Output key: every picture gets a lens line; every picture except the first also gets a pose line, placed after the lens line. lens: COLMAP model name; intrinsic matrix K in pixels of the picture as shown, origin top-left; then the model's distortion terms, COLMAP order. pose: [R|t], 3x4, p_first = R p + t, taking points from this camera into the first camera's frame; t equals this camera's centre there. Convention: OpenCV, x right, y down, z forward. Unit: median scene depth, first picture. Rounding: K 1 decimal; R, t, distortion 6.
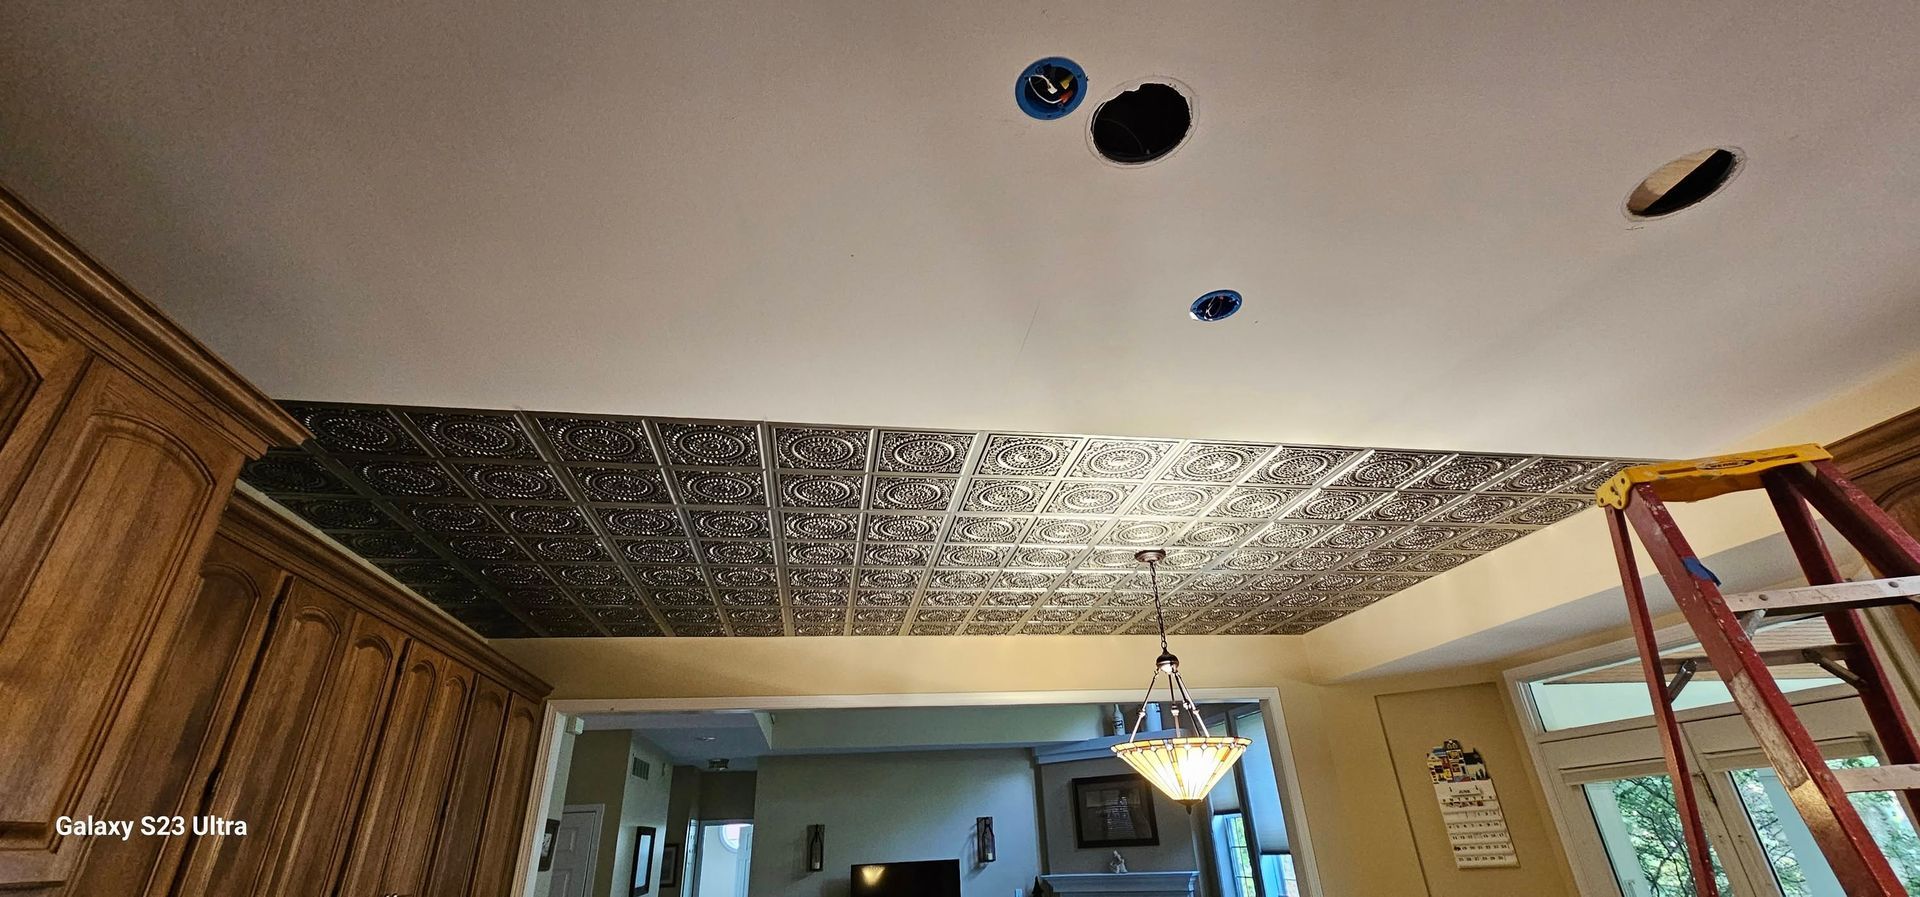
lens RADIAL K [[781.4, 0, 964.0], [0, 781.4, 439.2], [0, 0, 1]] dist [0.002973, -0.000612]
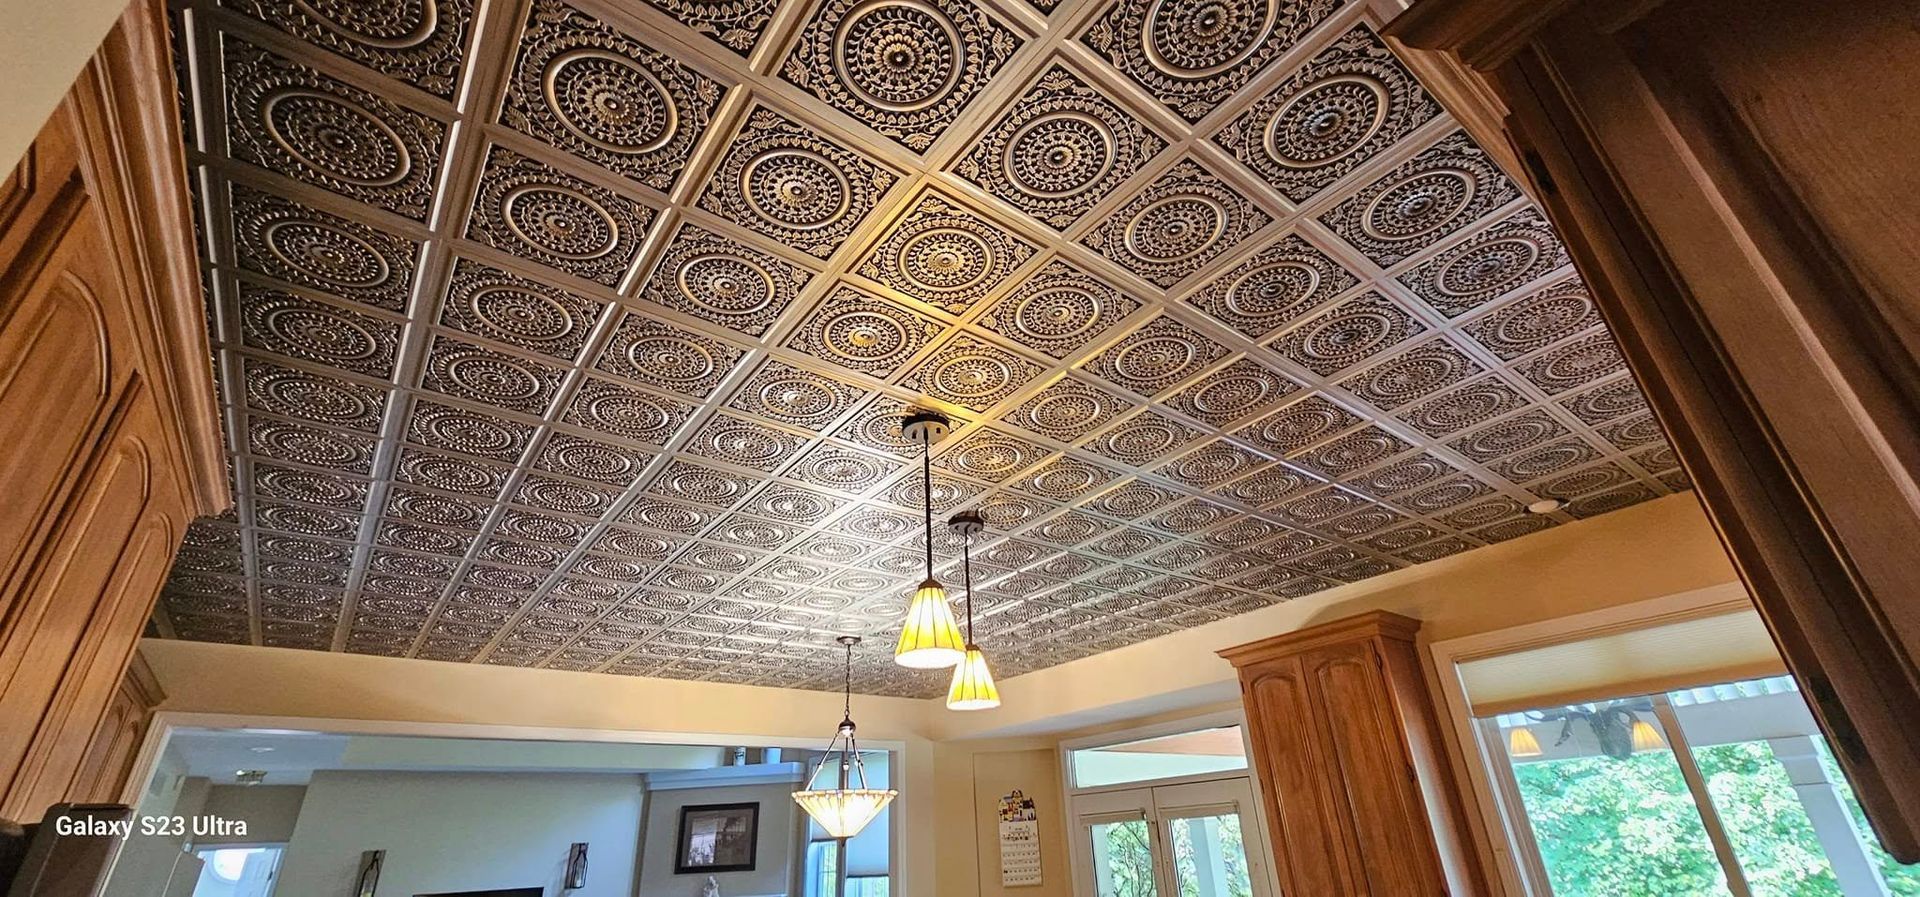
lens RADIAL K [[781.4, 0, 962.5], [0, 781.4, 449.8], [0, 0, 1]] dist [0.002973, -0.000612]
pose [[0.885508, 0.216081, 0.411320, -0.143881], [-0.210326, 0.975799, -0.059824, -0.088733], [-0.414292, -0.033537, 0.909526, -0.167228]]
